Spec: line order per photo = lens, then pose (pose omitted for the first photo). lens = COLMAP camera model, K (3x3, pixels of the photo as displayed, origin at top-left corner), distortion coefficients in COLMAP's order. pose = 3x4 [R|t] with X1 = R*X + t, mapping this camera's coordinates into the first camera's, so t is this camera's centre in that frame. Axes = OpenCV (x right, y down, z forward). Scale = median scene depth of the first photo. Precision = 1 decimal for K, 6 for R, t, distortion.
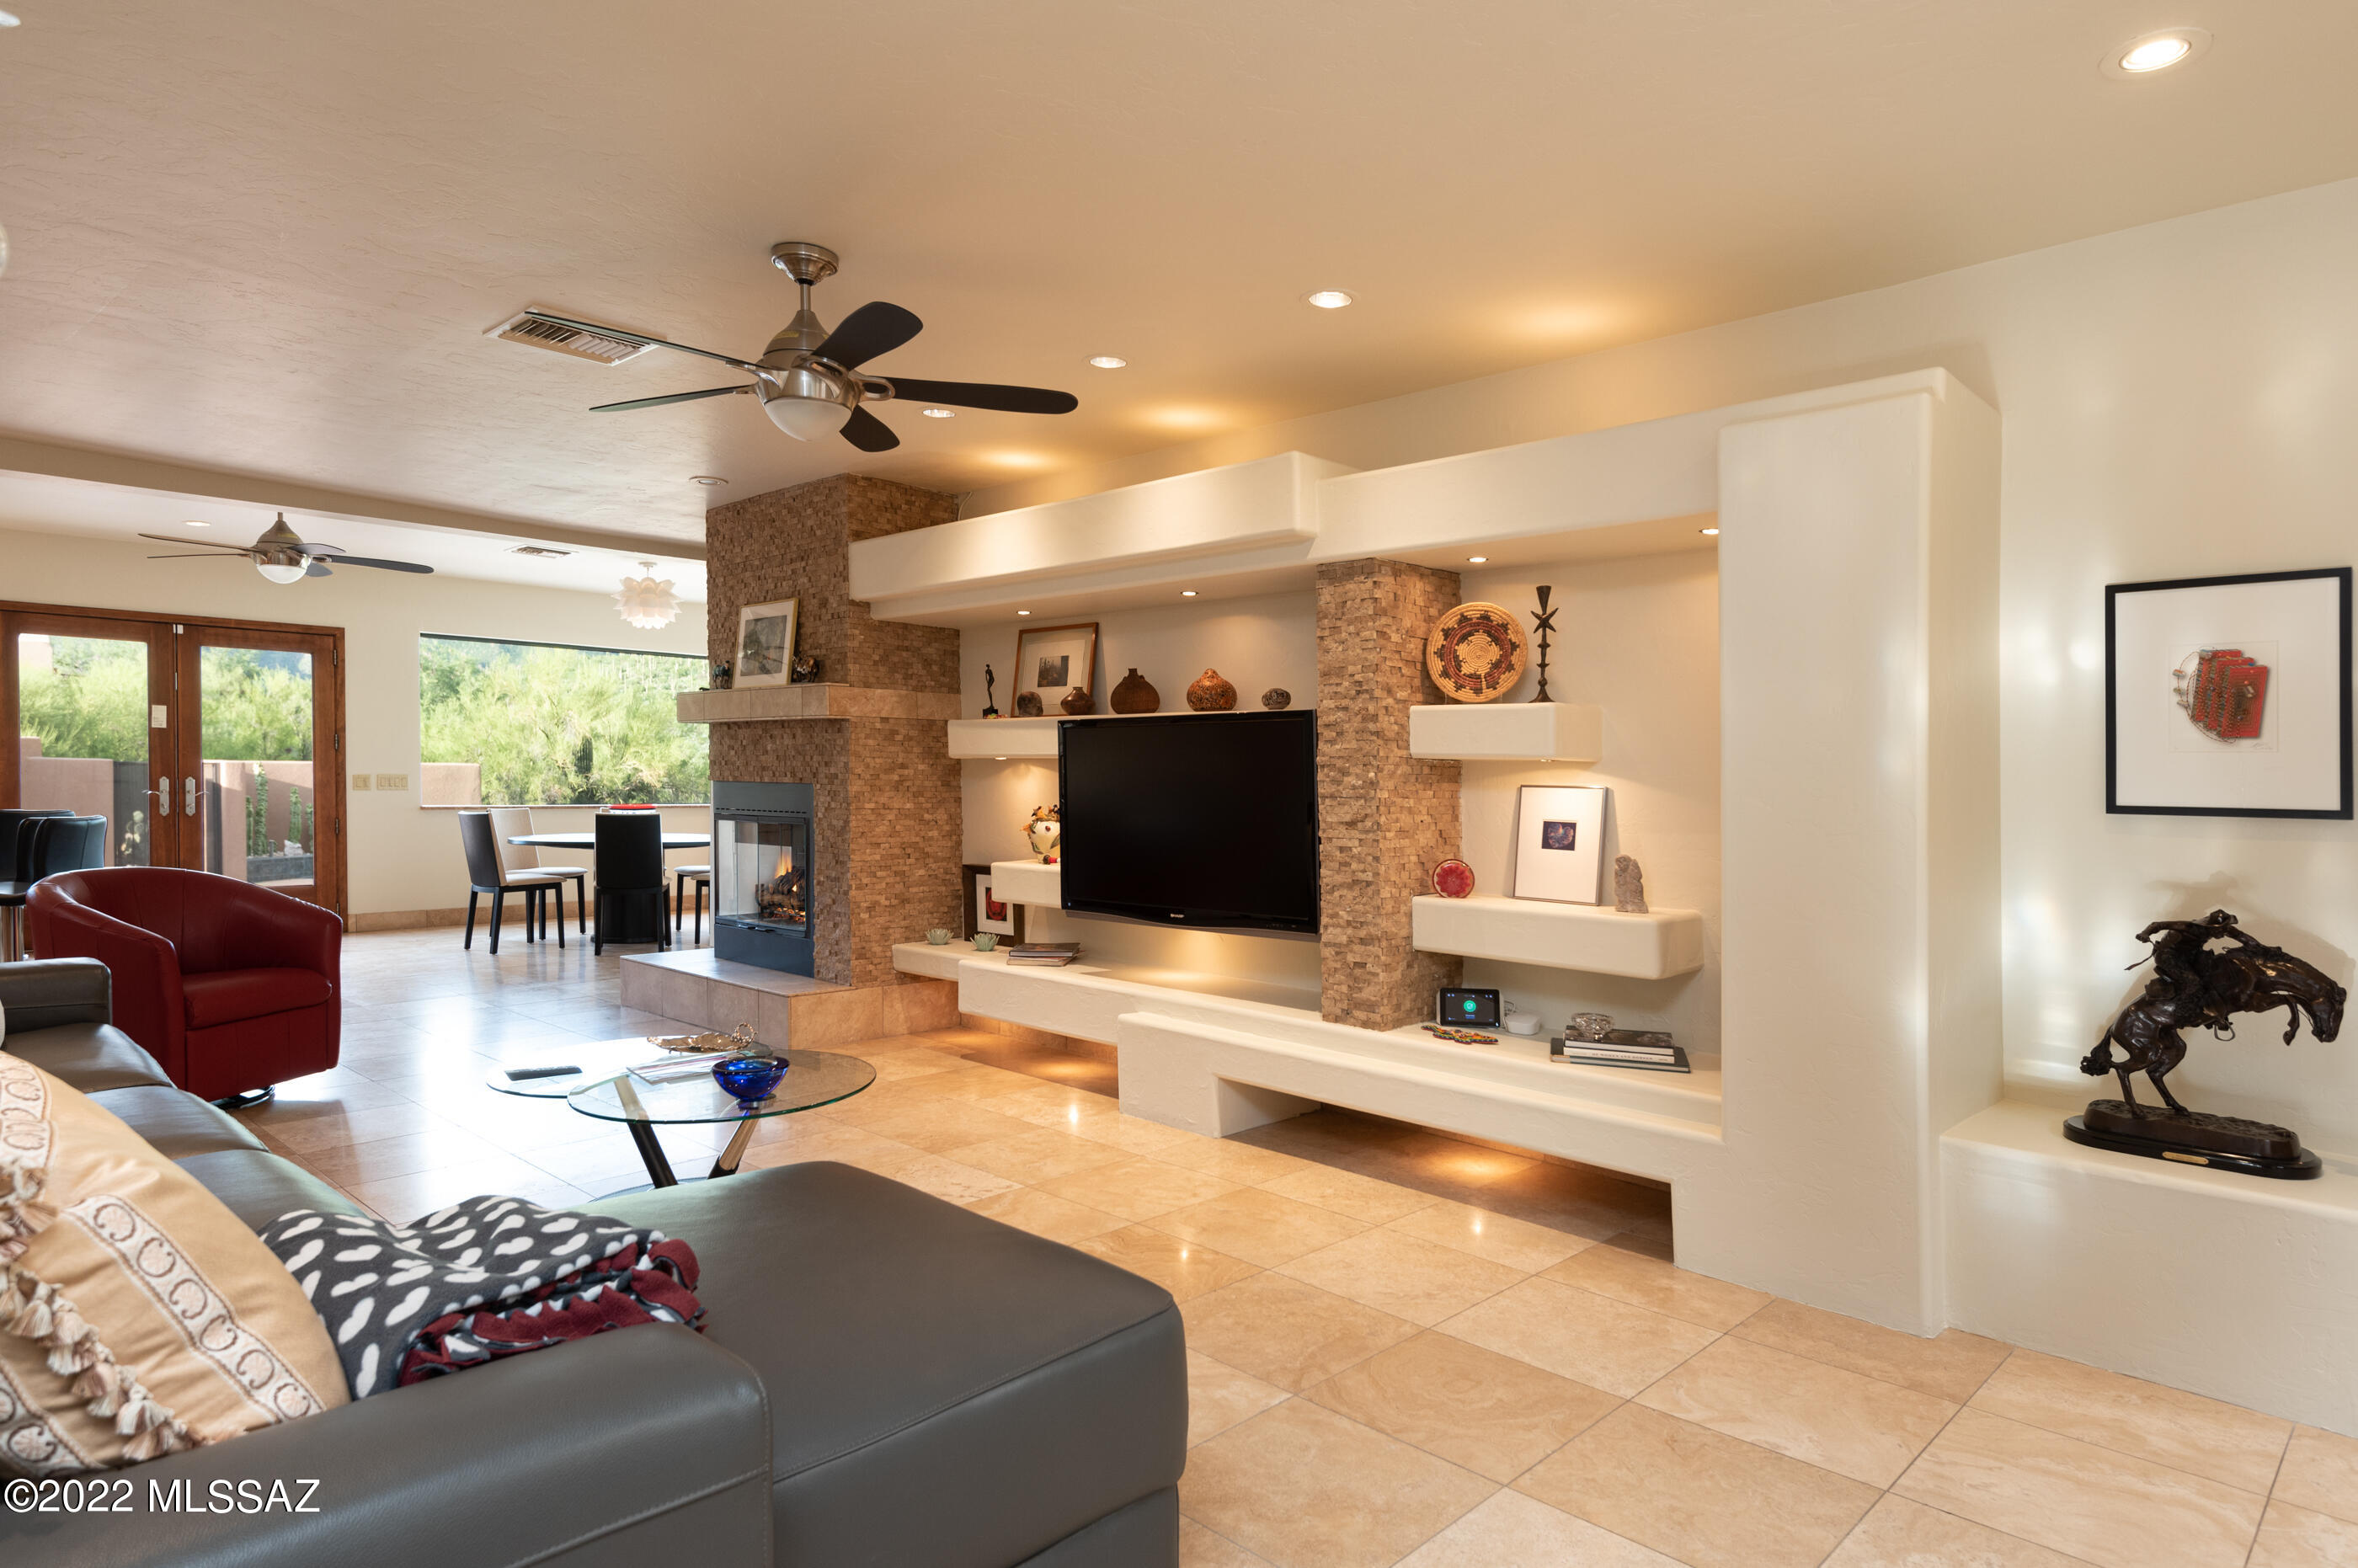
lens RADIAL K [[1348.9, 0, 1183.1], [0, 1348.9, 773.1], [0, 0, 1]] dist [0.030560, -0.004127]
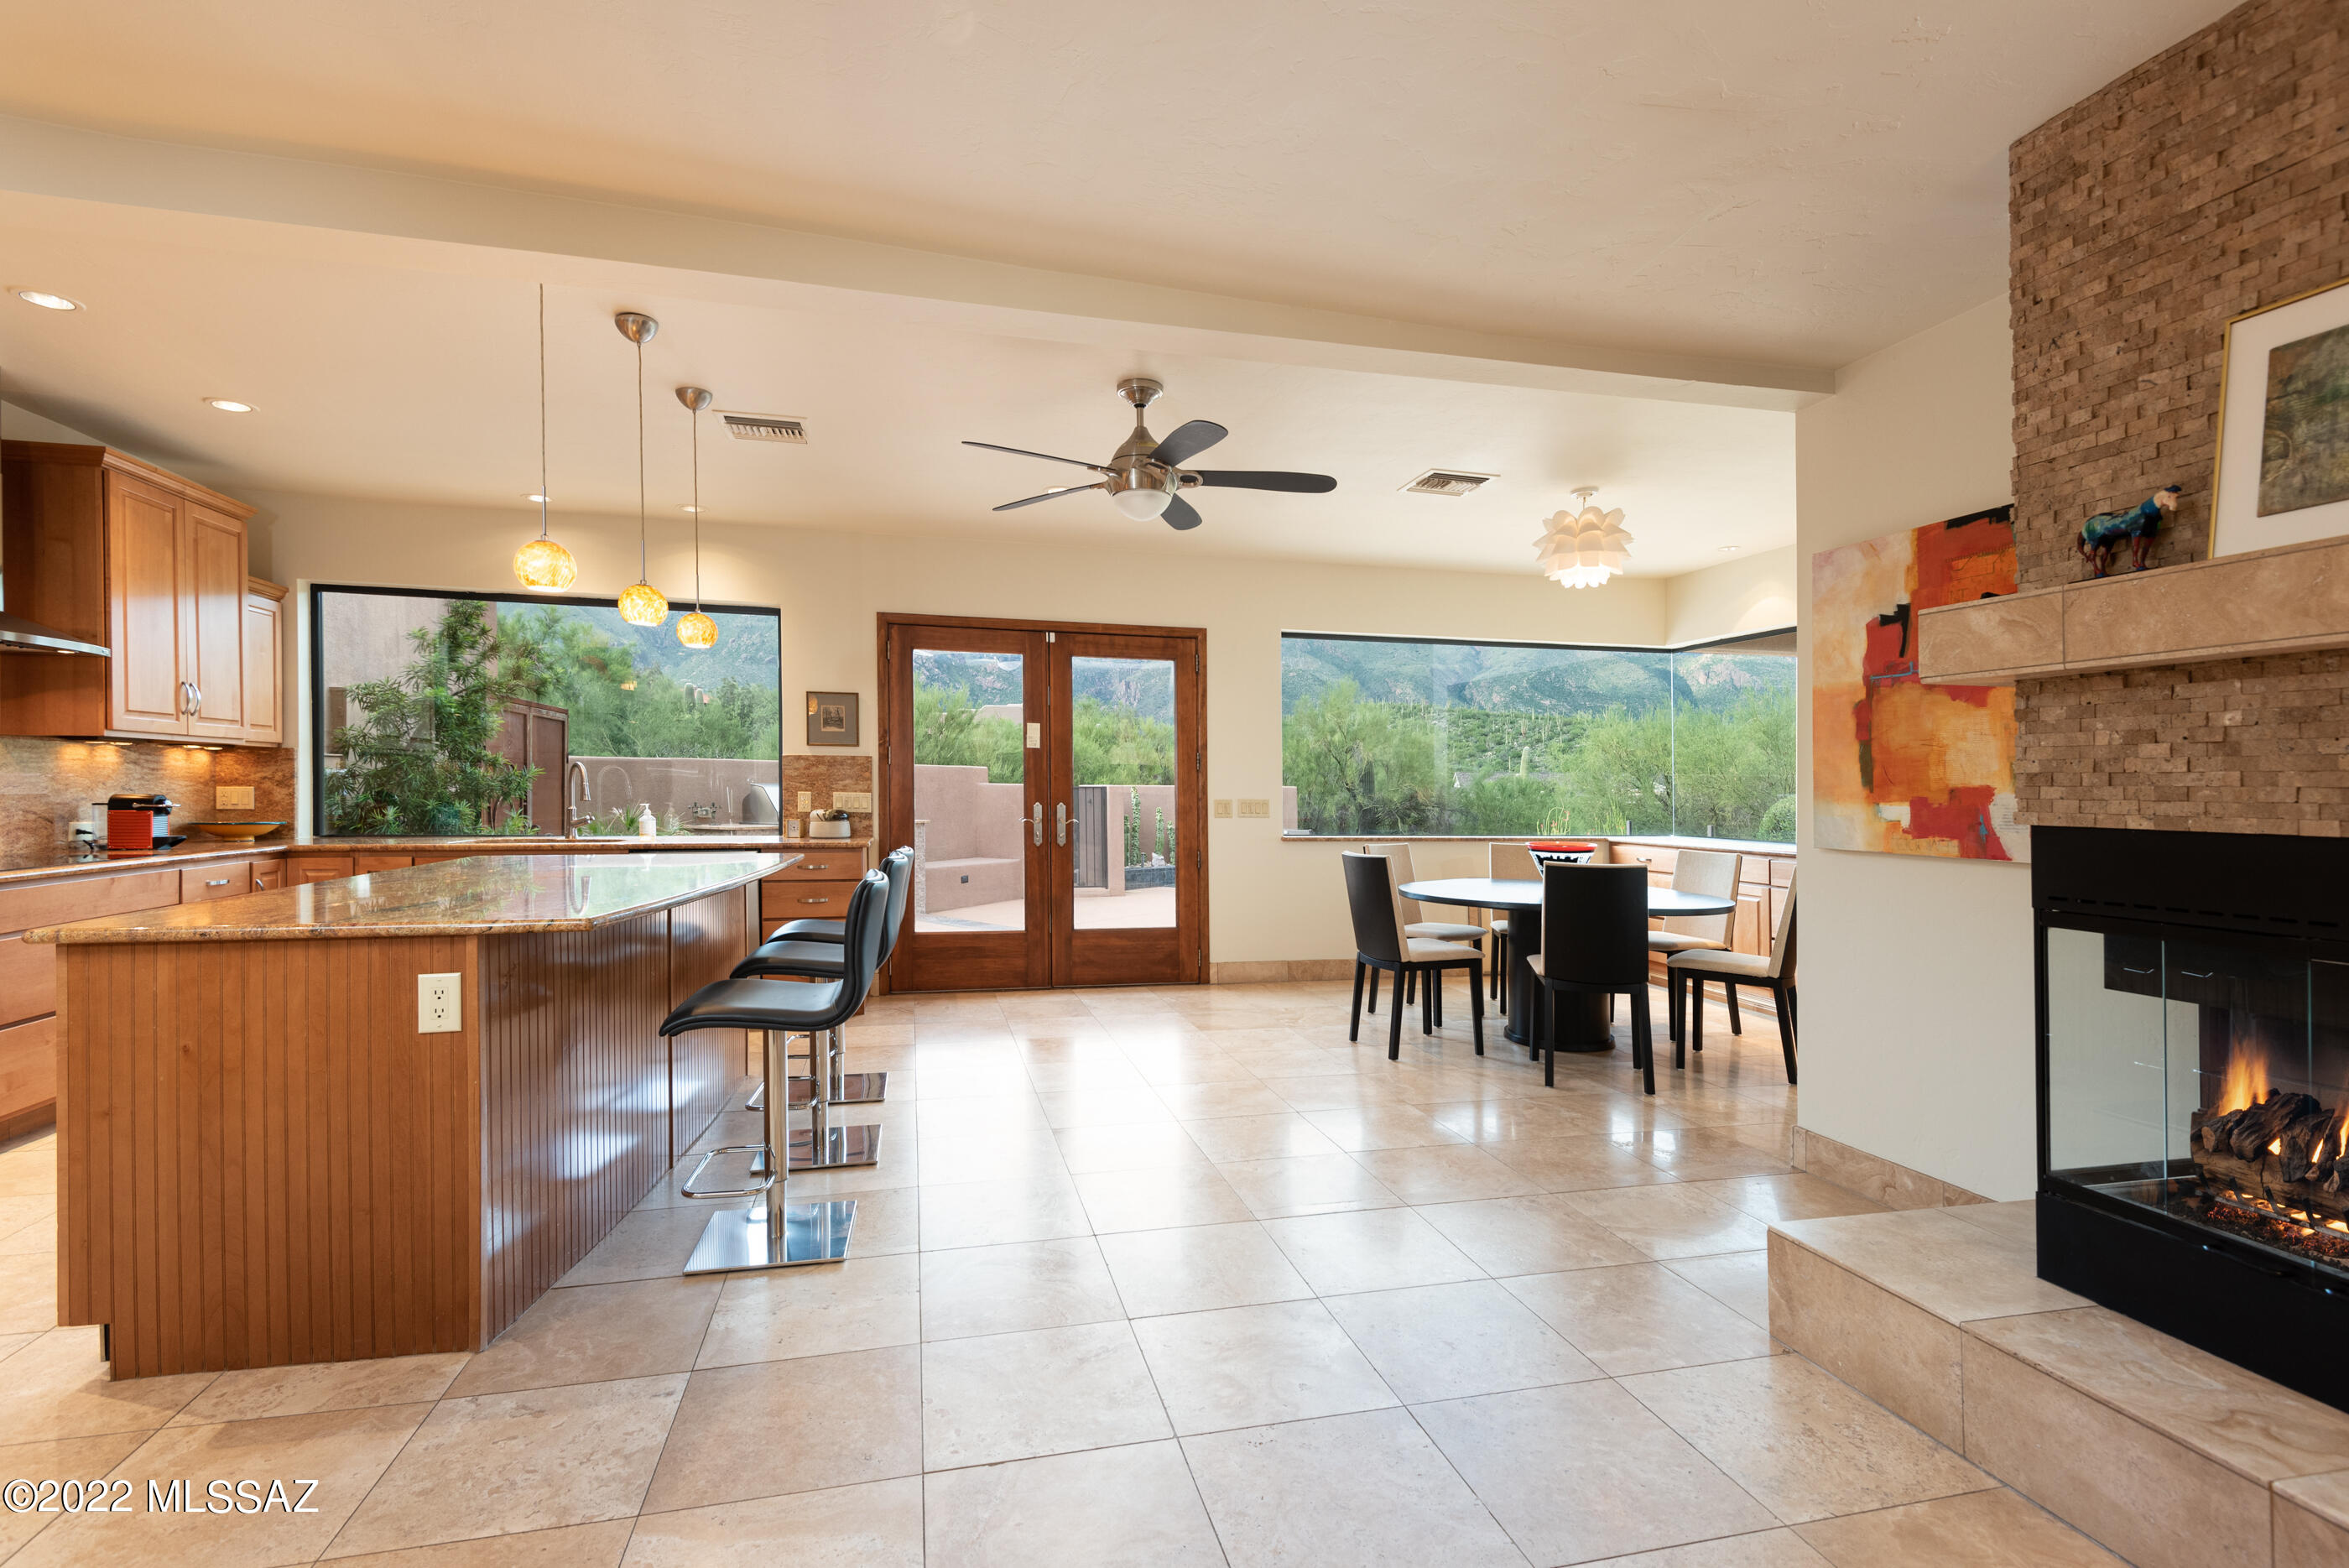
lens RADIAL K [[1078.5, 0, 1172.3], [0, 1078.5, 796.5], [0, 0, 1]] dist [0.014622, -0.006396]
pose [[0.843655, -0.001066, -0.536885, -0.322228], [0.003738, 0.999985, 0.003888, -0.003990], [0.536873, -0.005287, 0.843647, 0.500788]]
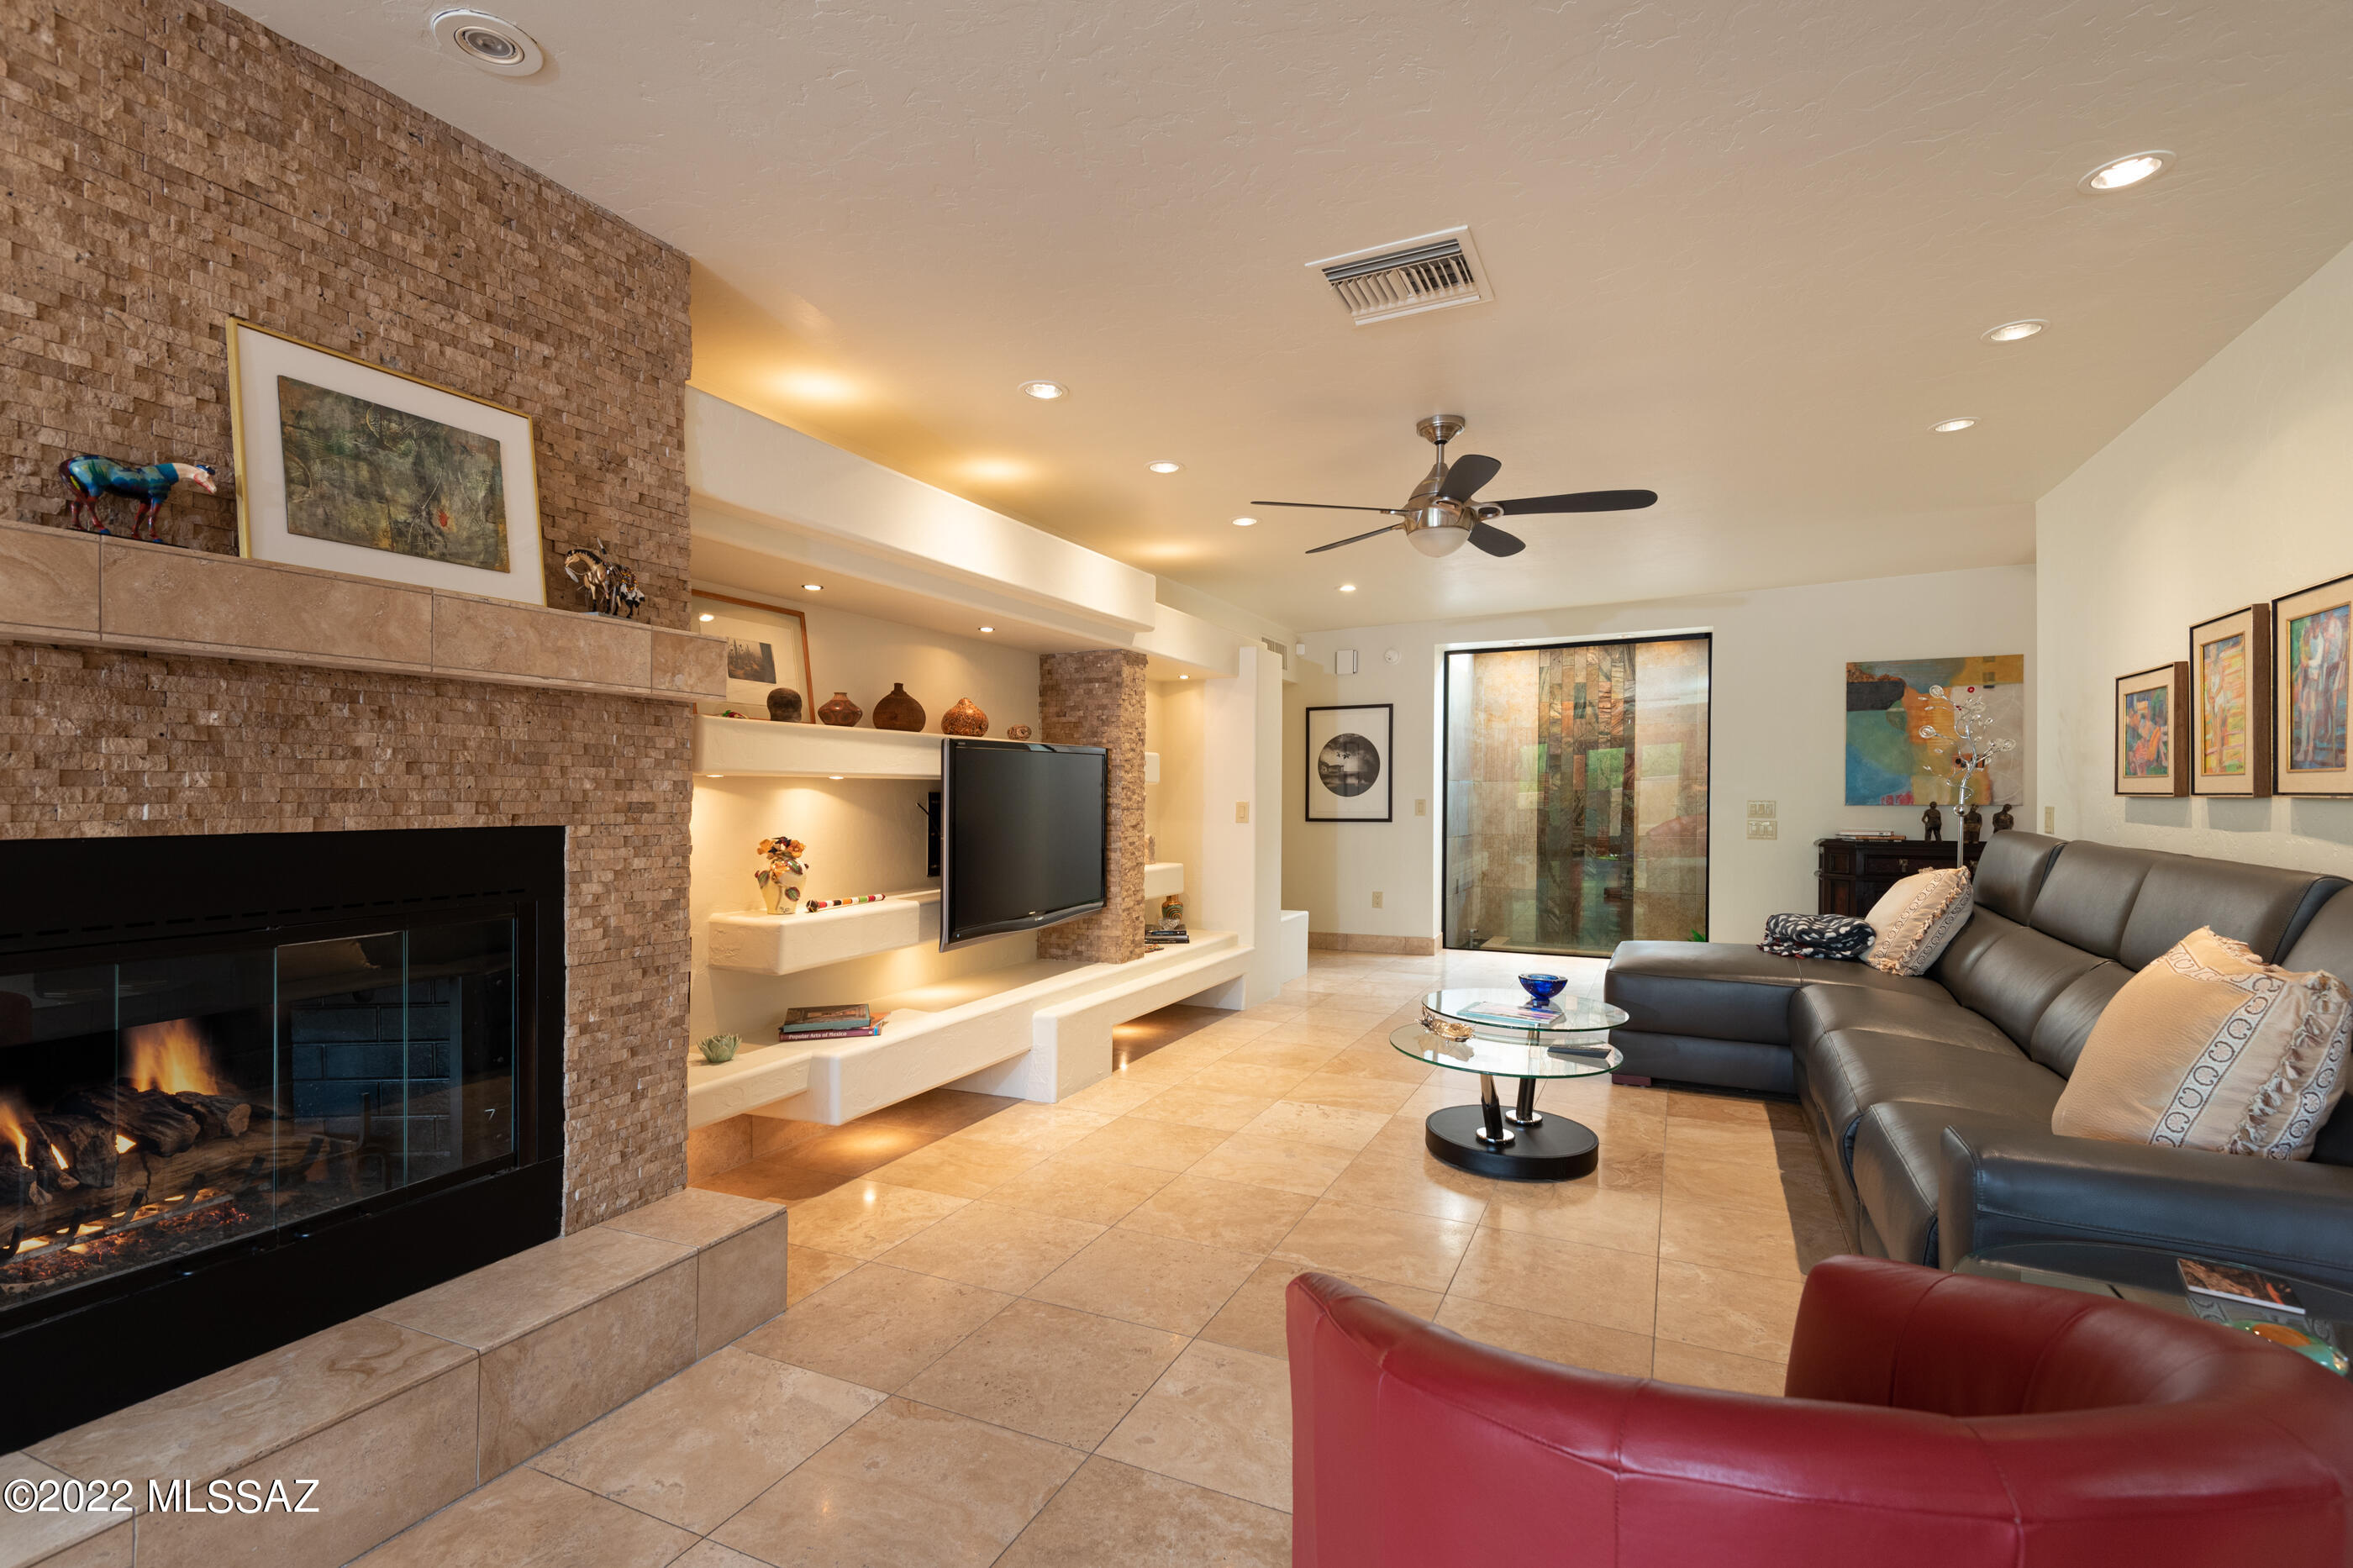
lens RADIAL K [[1080.2, 0, 1170.7], [0, 1080.2, 796.1], [0, 0, 1]] dist [0.014622, -0.006396]
pose [[-0.312671, -0.010911, 0.949799, -0.539550], [0.000002, 0.999934, 0.011487, -0.005249], [-0.949862, 0.003593, -0.312650, 0.702228]]
